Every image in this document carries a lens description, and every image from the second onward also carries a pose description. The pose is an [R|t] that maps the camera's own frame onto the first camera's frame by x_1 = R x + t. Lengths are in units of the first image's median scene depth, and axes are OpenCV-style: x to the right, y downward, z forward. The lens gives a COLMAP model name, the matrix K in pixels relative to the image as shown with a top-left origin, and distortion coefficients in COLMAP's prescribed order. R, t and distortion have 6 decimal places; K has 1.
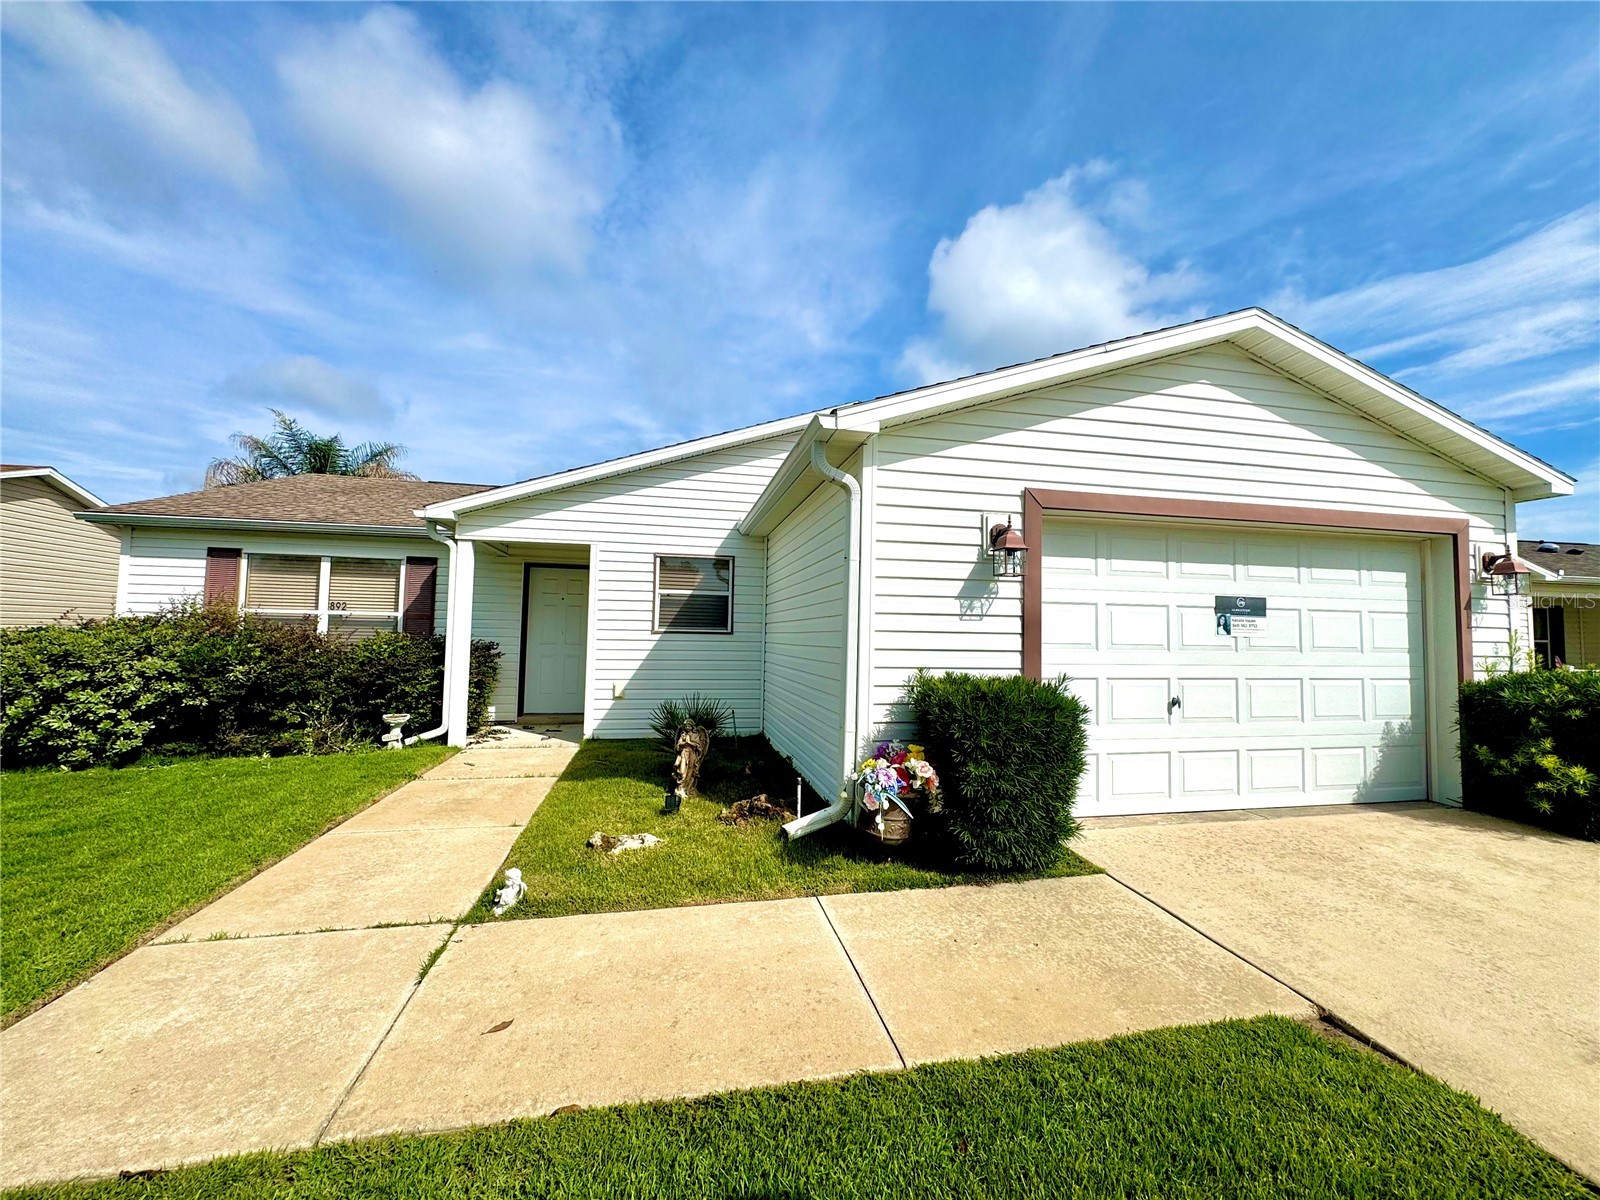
lens RADIAL K [[628.1, 0, 822.9], [0, 628.1, 605.5], [0, 0, 1]] dist [0.003162, -0.000971]
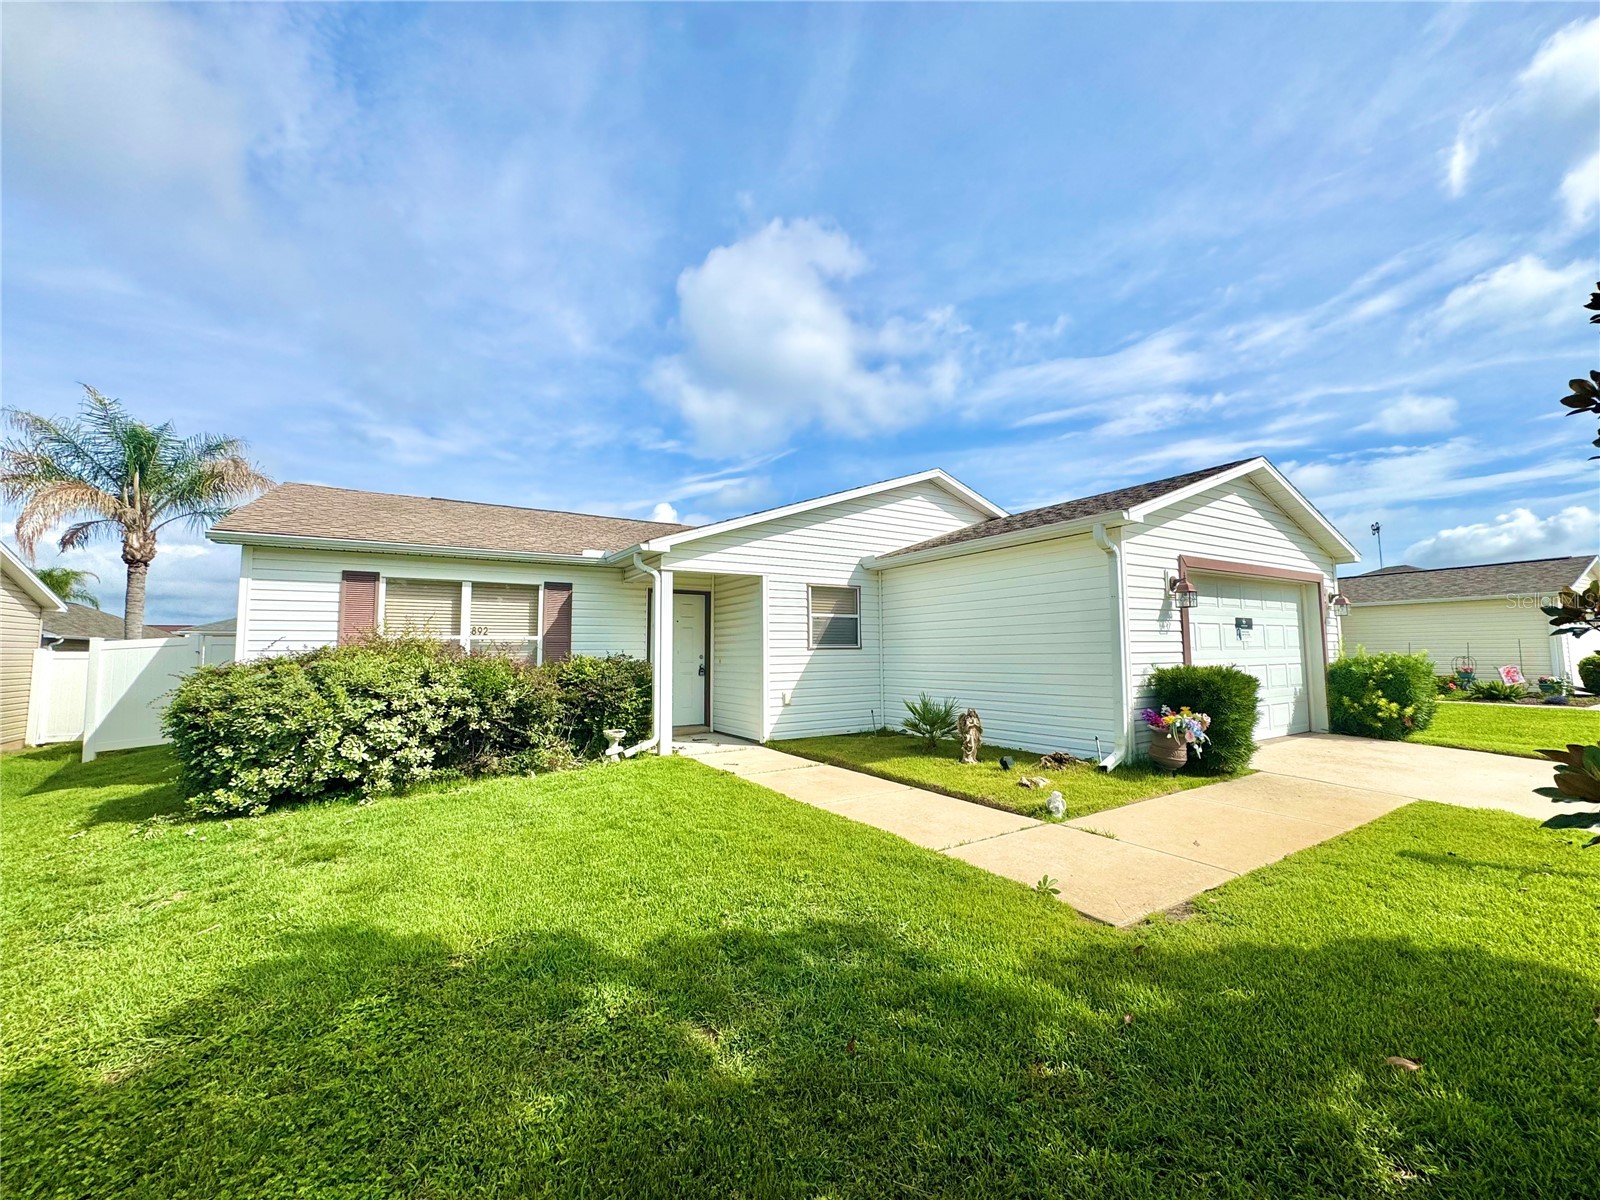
lens RADIAL K [[628.1, 0, 811.5], [0, 628.1, 602.3], [0, 0, 1]] dist [0.003162, -0.000971]
pose [[0.938328, 0.001065, 0.345746, -0.656838], [0.009279, 0.999557, -0.028262, -0.012098], [-0.345623, 0.029727, 0.937902, -0.128322]]
